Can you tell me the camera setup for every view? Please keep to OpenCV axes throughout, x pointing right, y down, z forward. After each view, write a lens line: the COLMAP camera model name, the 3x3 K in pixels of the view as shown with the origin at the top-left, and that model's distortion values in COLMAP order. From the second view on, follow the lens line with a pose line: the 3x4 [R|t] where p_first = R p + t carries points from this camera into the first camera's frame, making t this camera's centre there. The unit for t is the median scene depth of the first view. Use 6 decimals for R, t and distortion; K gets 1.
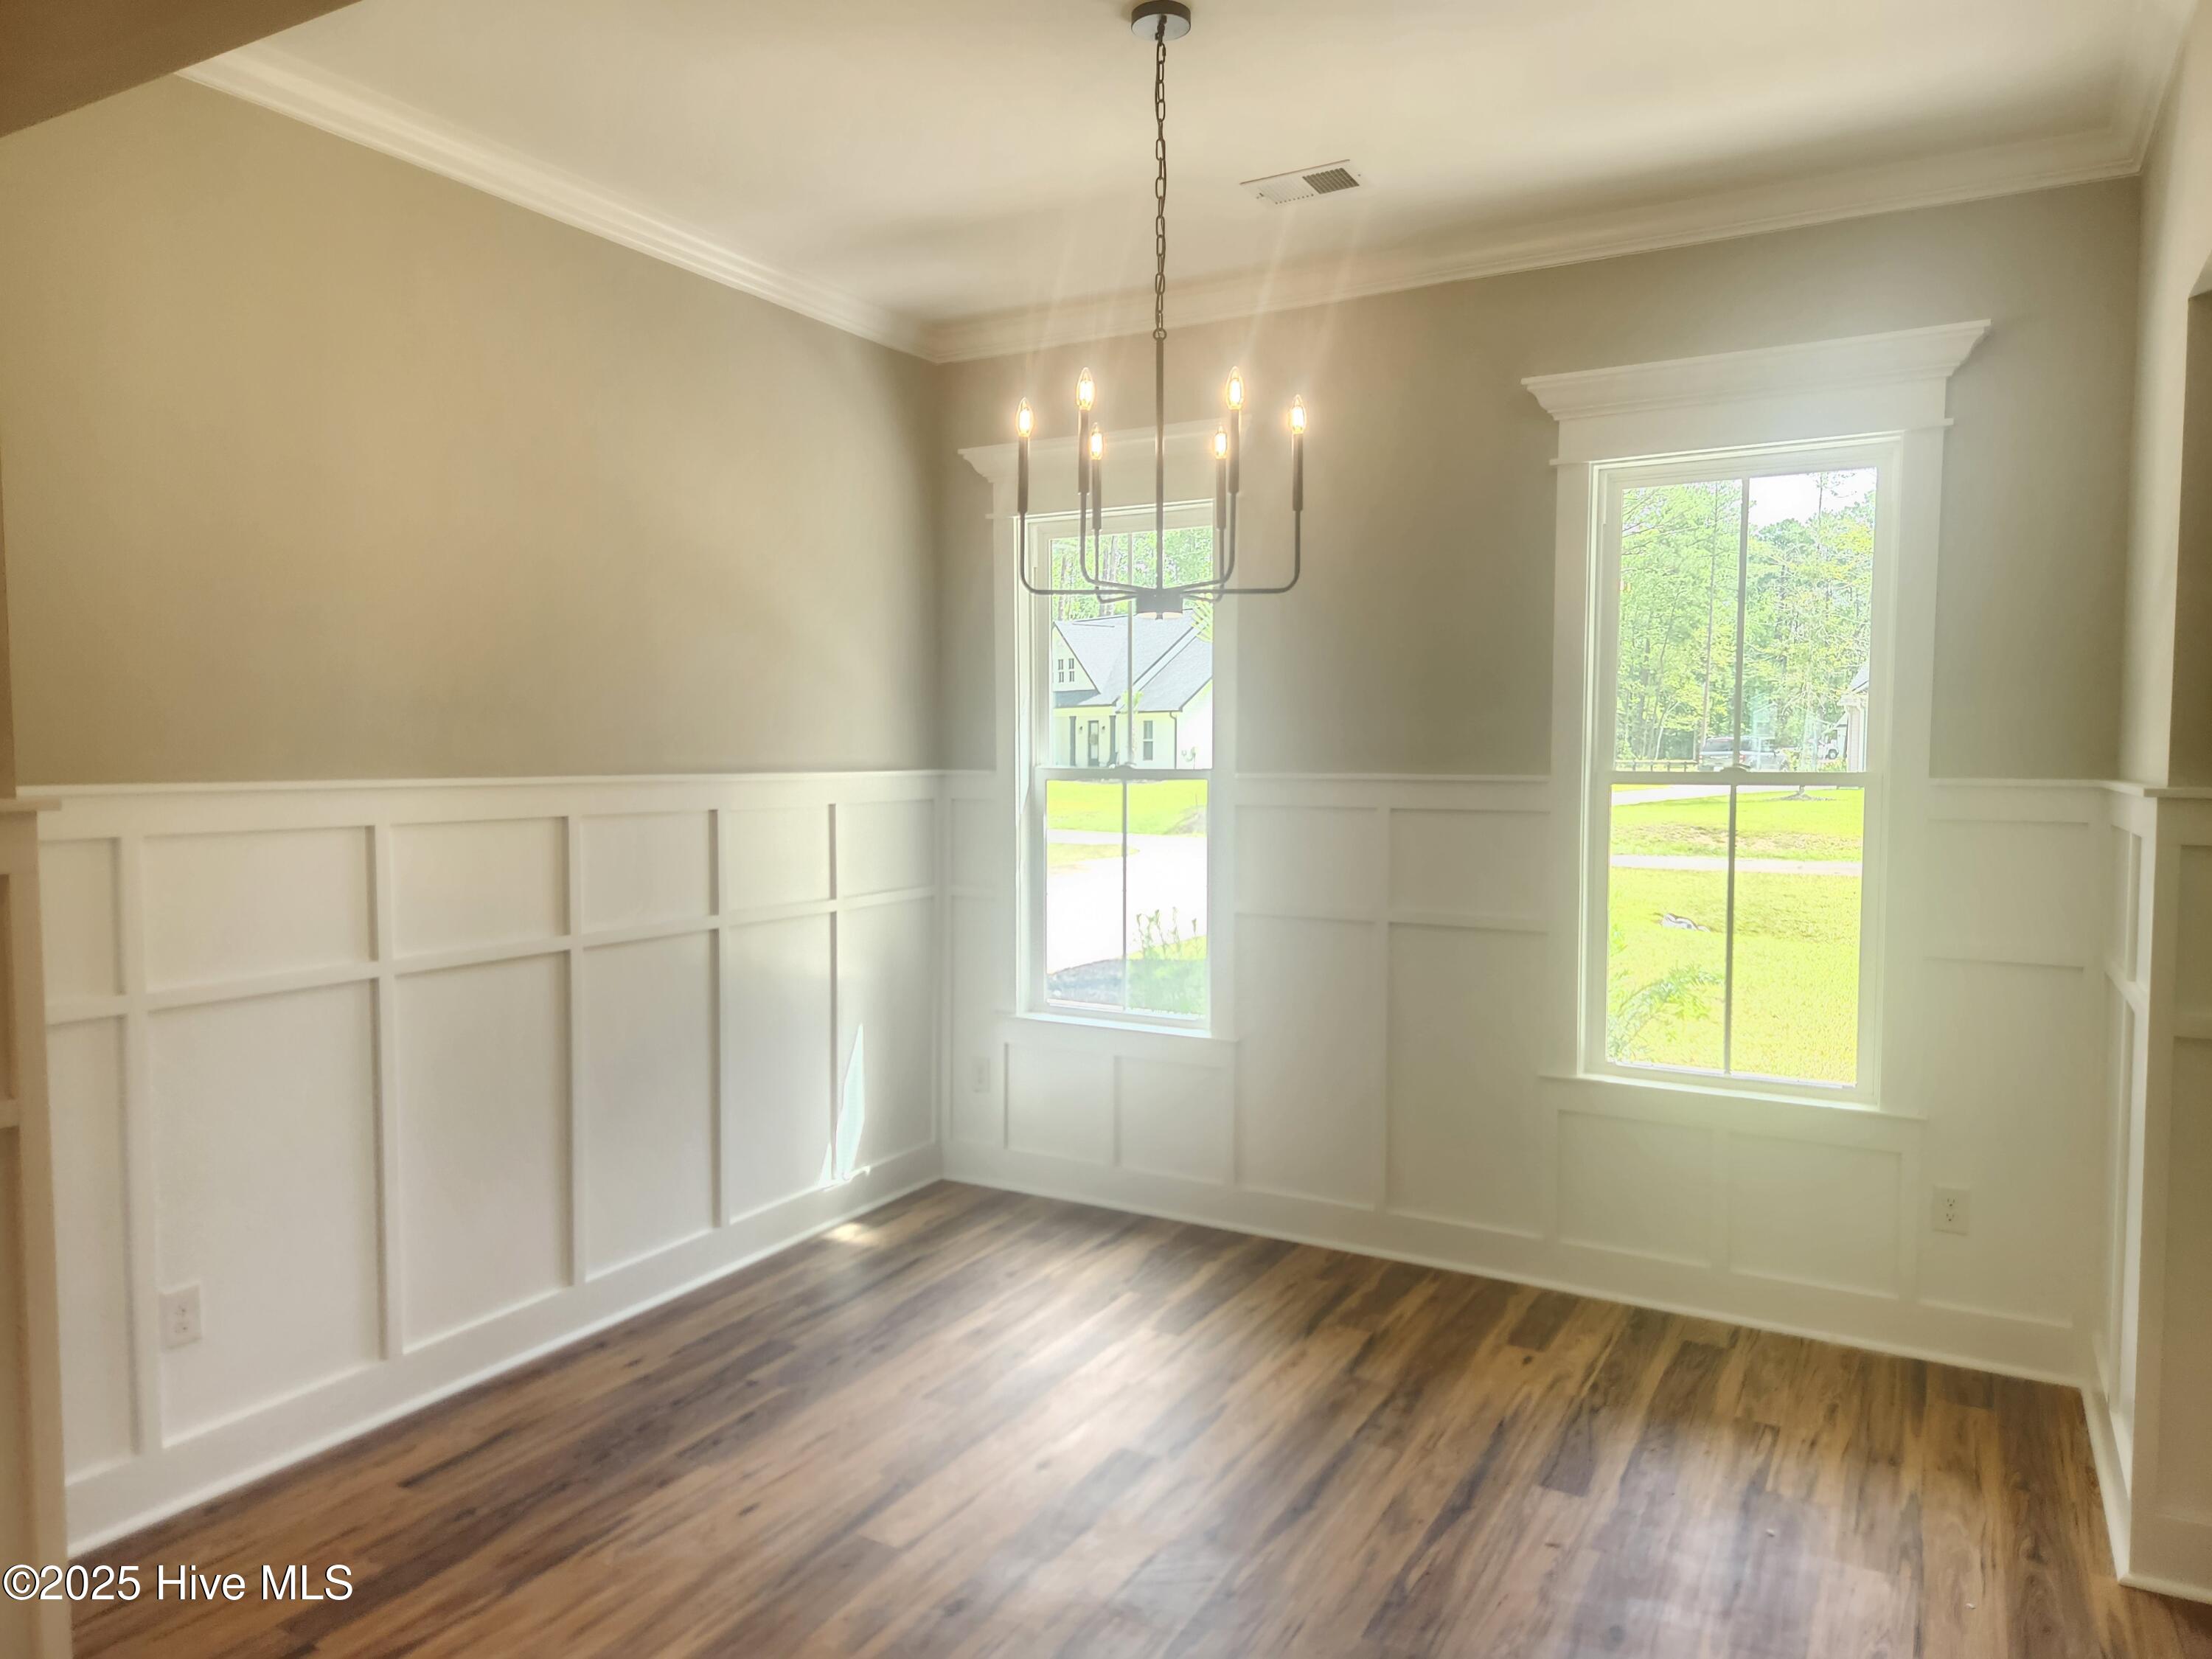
lens RADIAL K [[1493.7, 0, 1097.8], [0, 1493.7, 833.2], [0, 0, 1]] dist [0.075042, -0.065286]
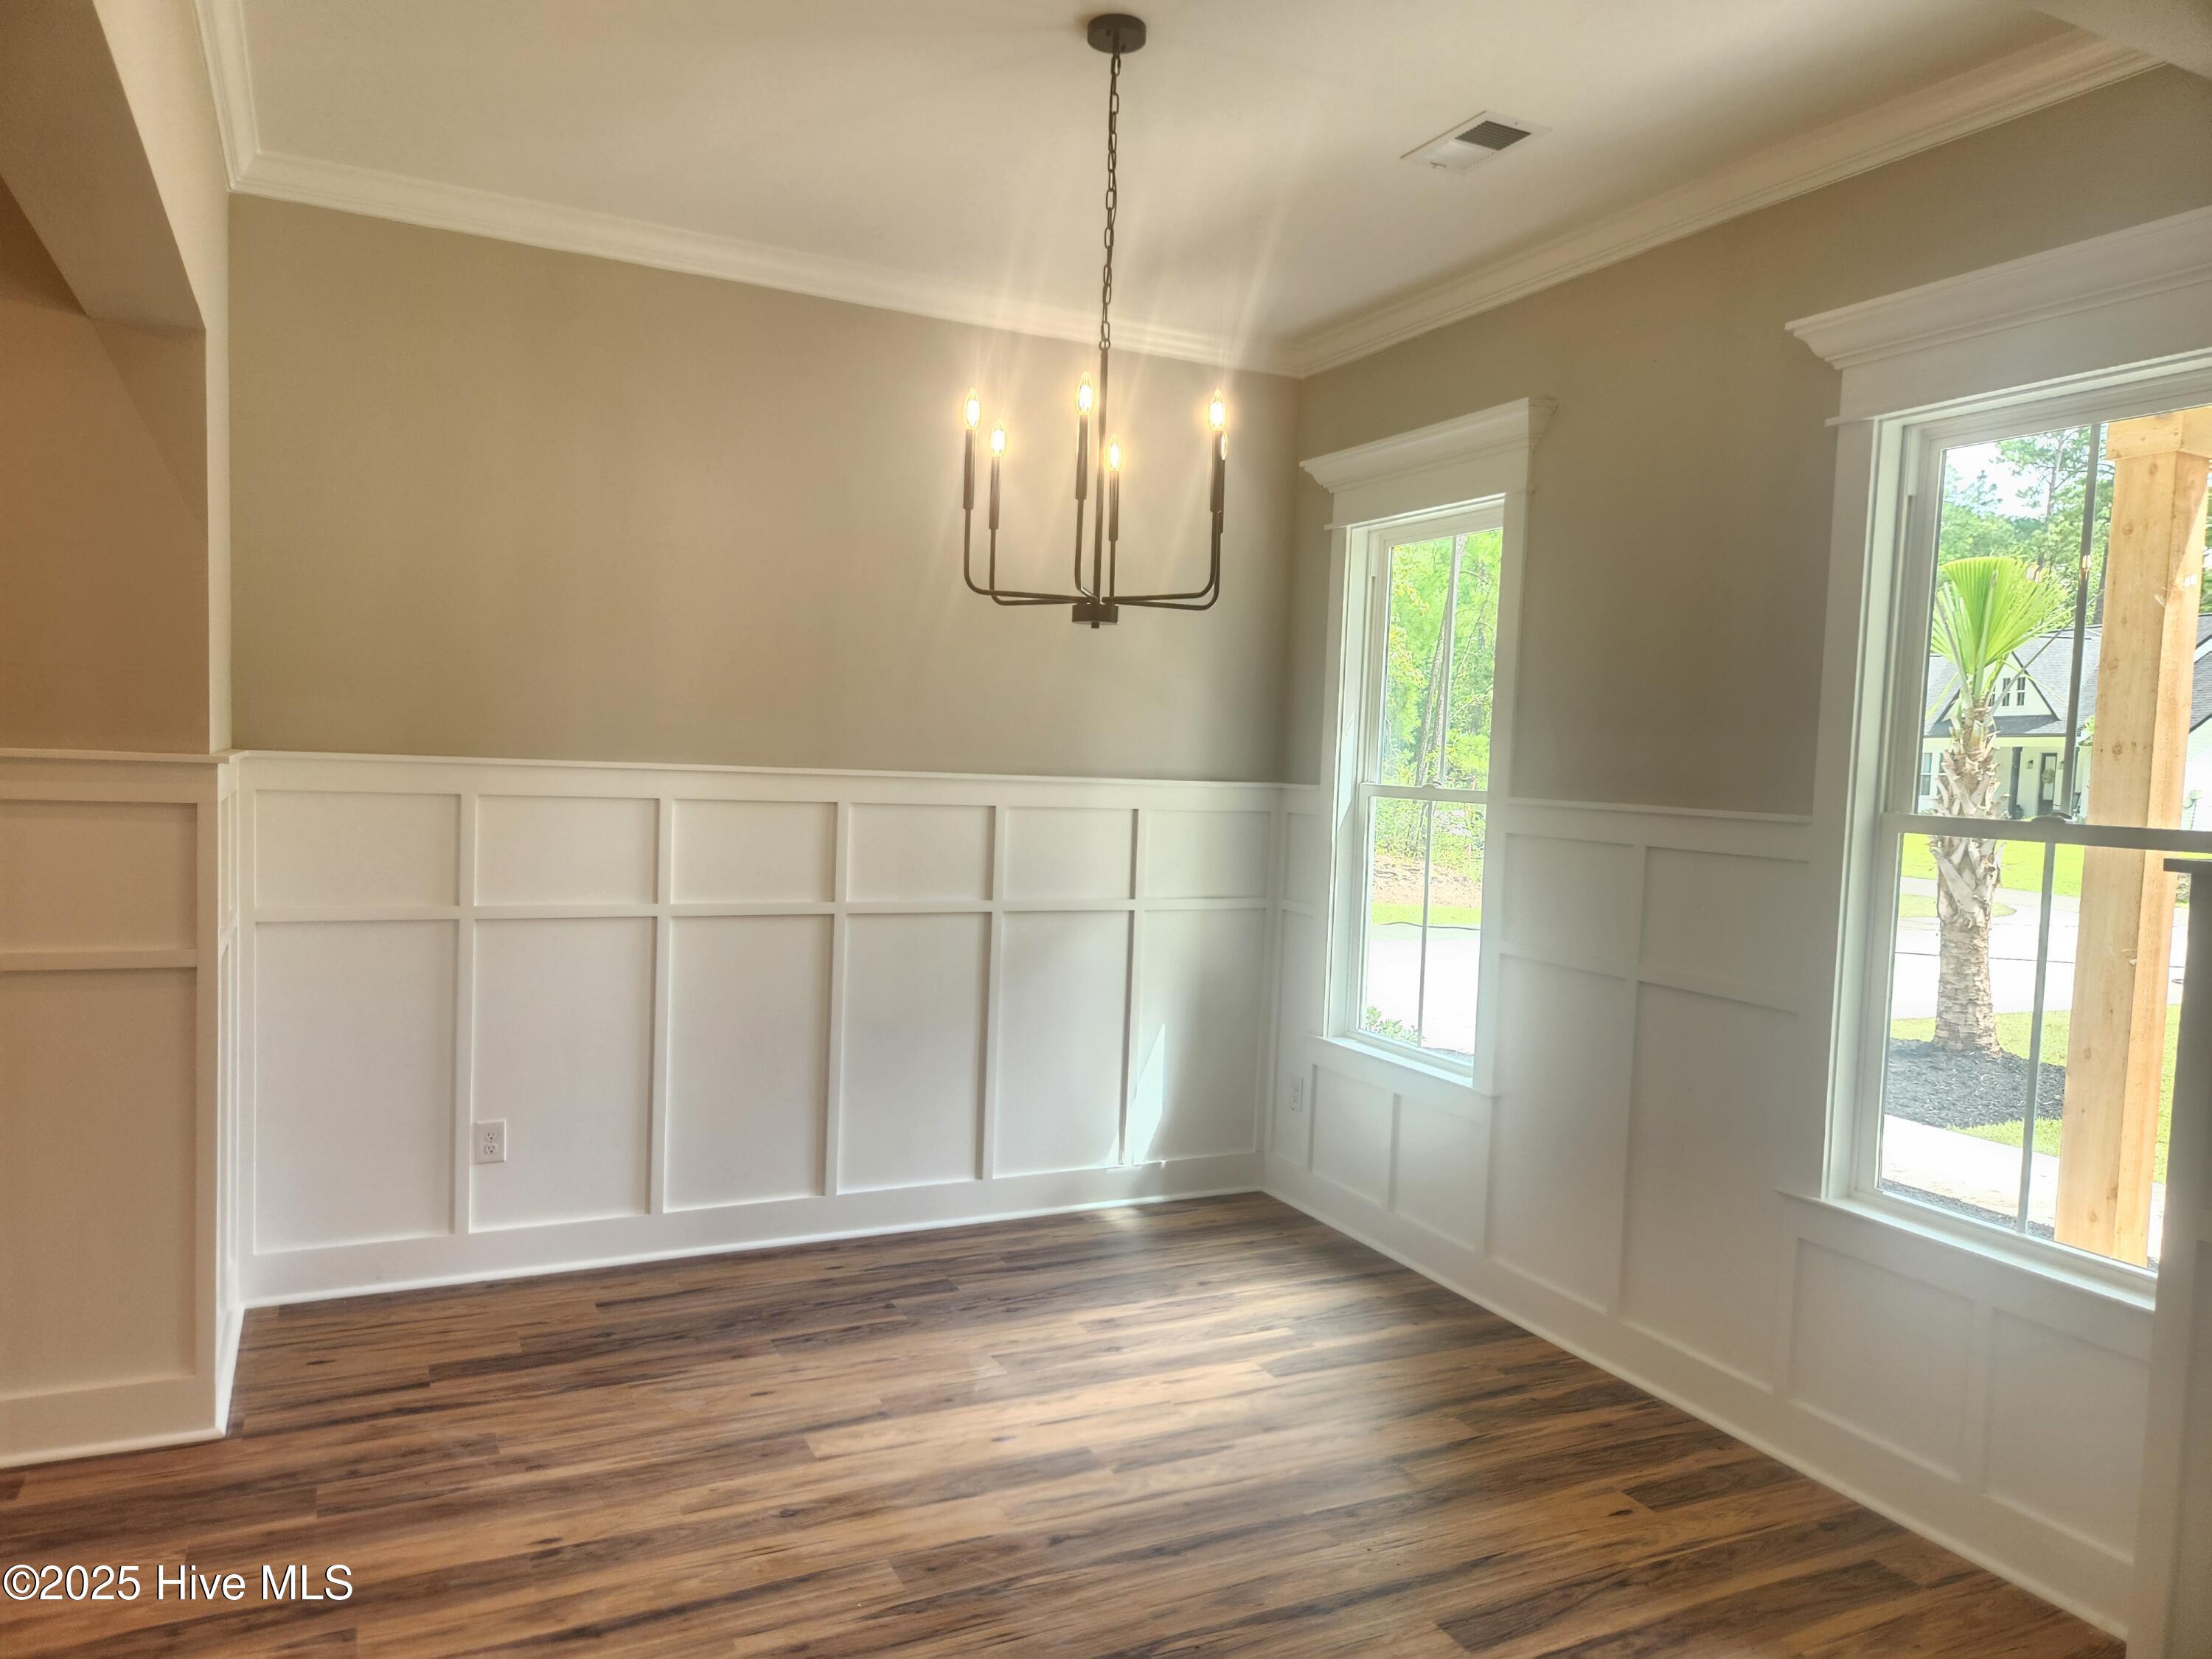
lens RADIAL K [[1493.7, 0, 1063.2], [0, 1493.7, 848.1], [0, 0, 1]] dist [0.075042, -0.065286]
pose [[0.820833, 0.068666, -0.567025, 0.442975], [-0.070770, 0.997324, 0.018328, -0.008846], [0.566767, 0.025084, 0.823496, 0.119489]]
